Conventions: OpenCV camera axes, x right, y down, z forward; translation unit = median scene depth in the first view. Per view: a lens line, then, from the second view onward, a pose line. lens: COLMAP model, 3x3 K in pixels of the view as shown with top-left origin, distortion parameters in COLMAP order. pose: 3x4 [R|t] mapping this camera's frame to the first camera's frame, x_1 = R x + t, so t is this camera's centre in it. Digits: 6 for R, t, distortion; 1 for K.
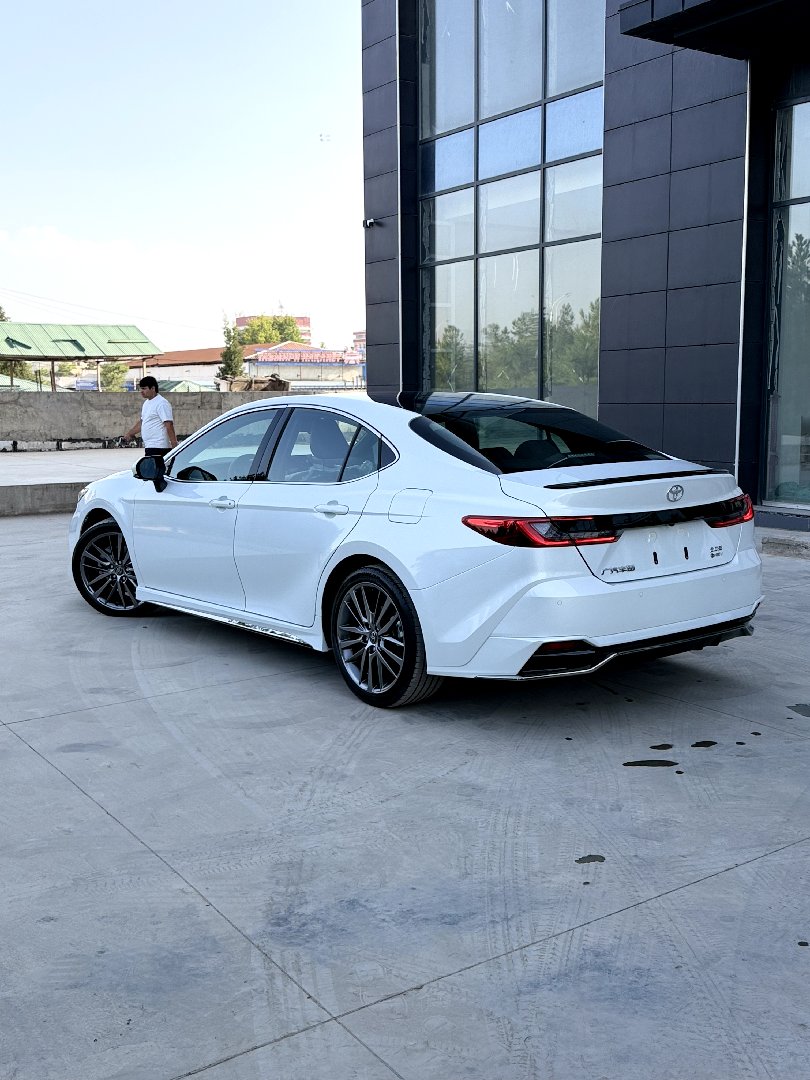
lens RADIAL K [[1148.2, 0, 405.0], [0, 1148.2, 540.0], [0, 0, 1]] dist [0.201508, -0.436786]
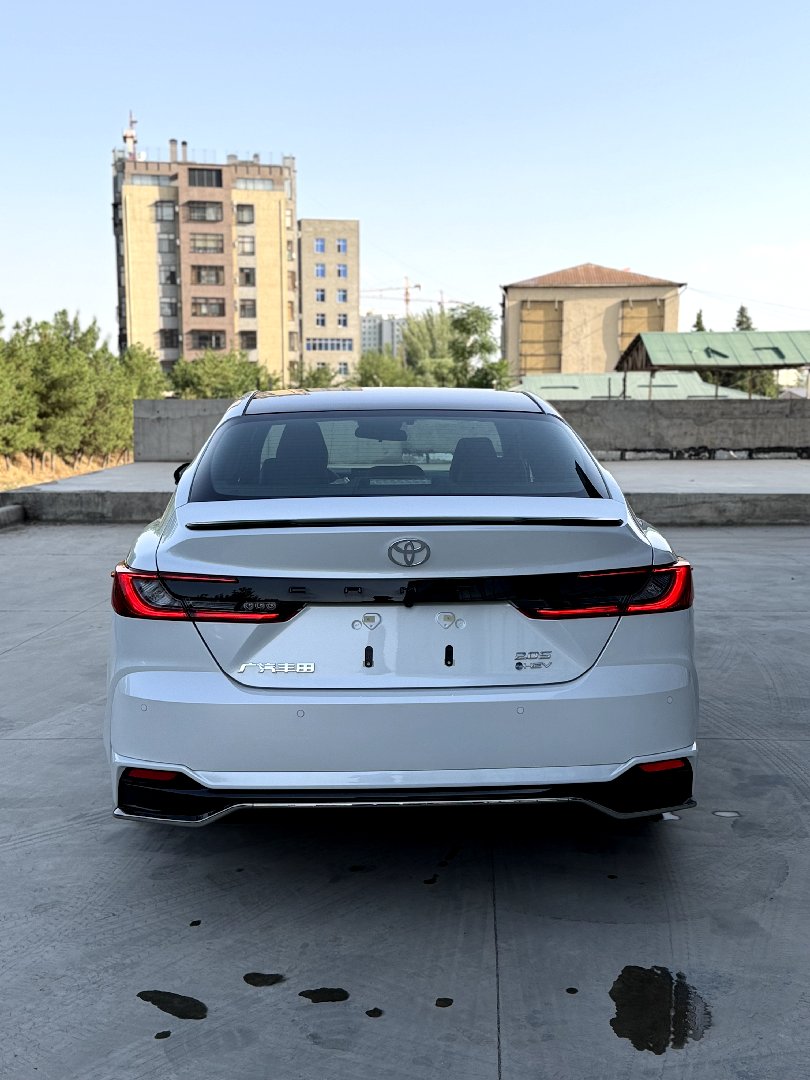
lens RADIAL K [[1148.2, 0, 405.0], [0, 1148.2, 540.0], [0, 0, 1]] dist [0.201508, -0.436786]
pose [[0.800535, 0.076067, -0.594439, 0.135228], [-0.081580, 0.996510, 0.017653, -0.013266], [0.593707, 0.034362, 0.803947, 0.122626]]
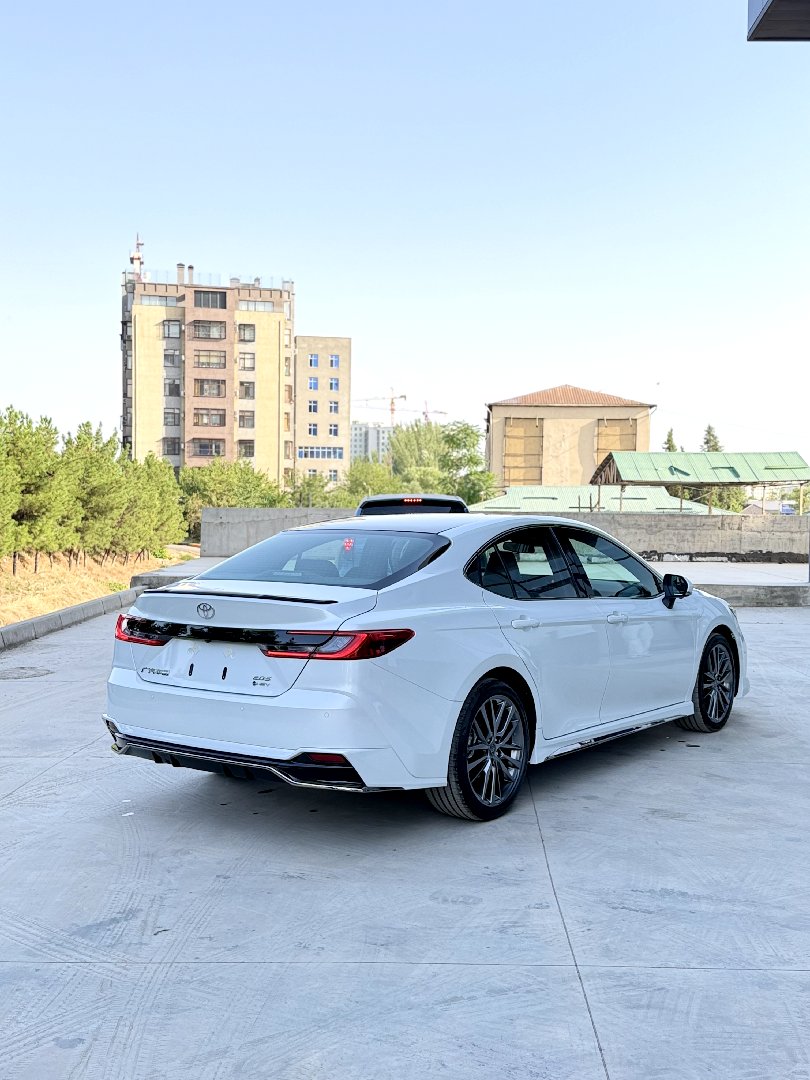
lens RADIAL K [[1148.2, 0, 405.0], [0, 1148.2, 540.0], [0, 0, 1]] dist [0.201508, -0.436786]
pose [[0.809289, 0.032479, -0.586512, 0.253951], [-0.093503, 0.992862, -0.074037, 0.008953], [0.579921, 0.114758, 0.806550, -0.087666]]
